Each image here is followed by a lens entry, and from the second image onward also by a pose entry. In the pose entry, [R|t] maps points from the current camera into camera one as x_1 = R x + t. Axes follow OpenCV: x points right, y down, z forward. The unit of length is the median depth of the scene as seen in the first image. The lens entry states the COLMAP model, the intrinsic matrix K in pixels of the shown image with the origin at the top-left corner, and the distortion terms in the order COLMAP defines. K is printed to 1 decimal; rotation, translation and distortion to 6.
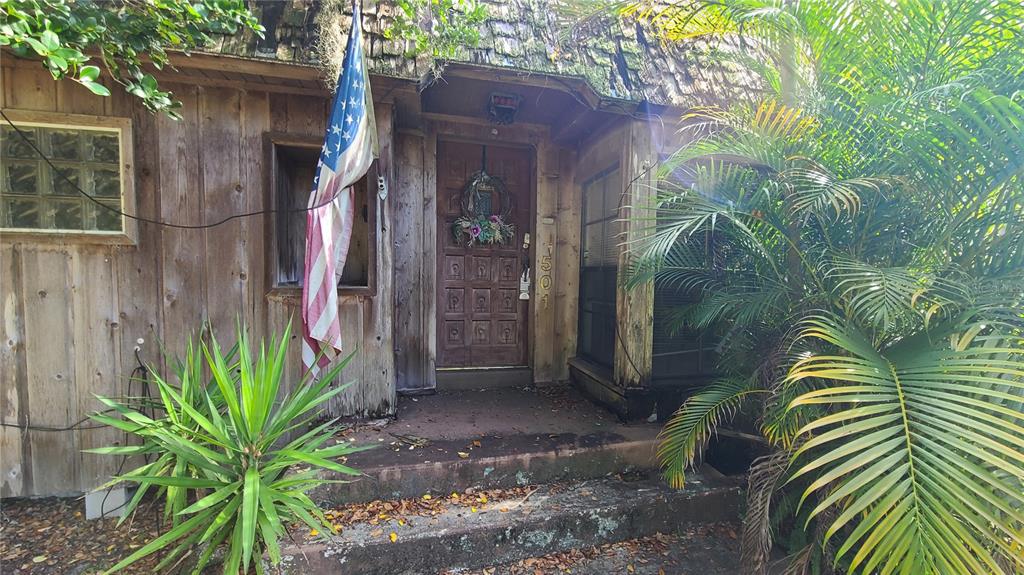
lens RADIAL K [[409.8, 0, 511.8], [0, 409.8, 287.8], [0, 0, 1]] dist [0.002930, -0.002184]
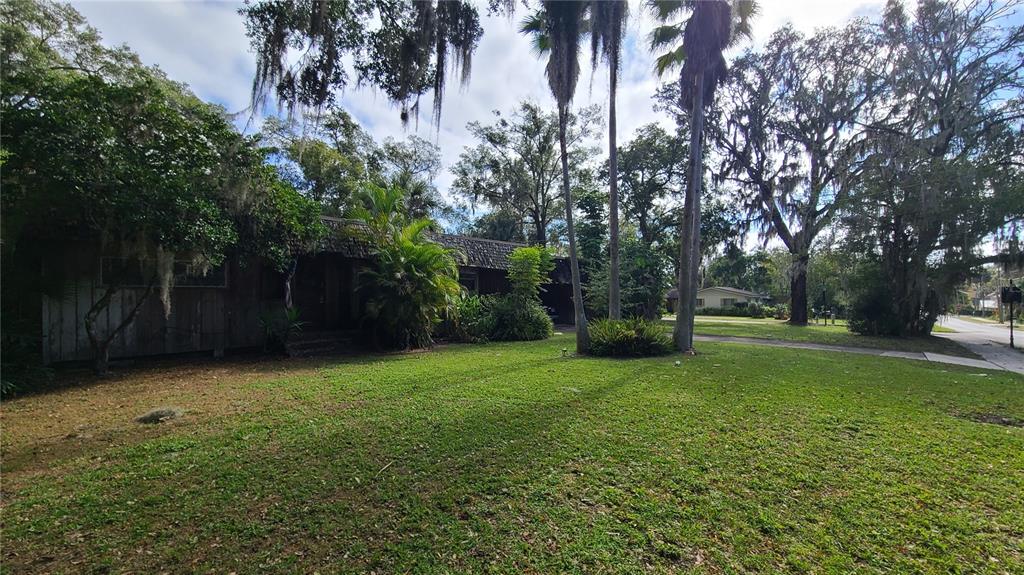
lens RADIAL K [[409.8, 0, 511.9], [0, 409.8, 290.6], [0, 0, 1]] dist [0.002930, -0.002184]
pose [[0.832224, -0.013834, 0.554267, -0.775189], [0.039036, 0.998670, -0.033686, 0.144308], [-0.553064, 0.049671, 0.831657, -3.814977]]
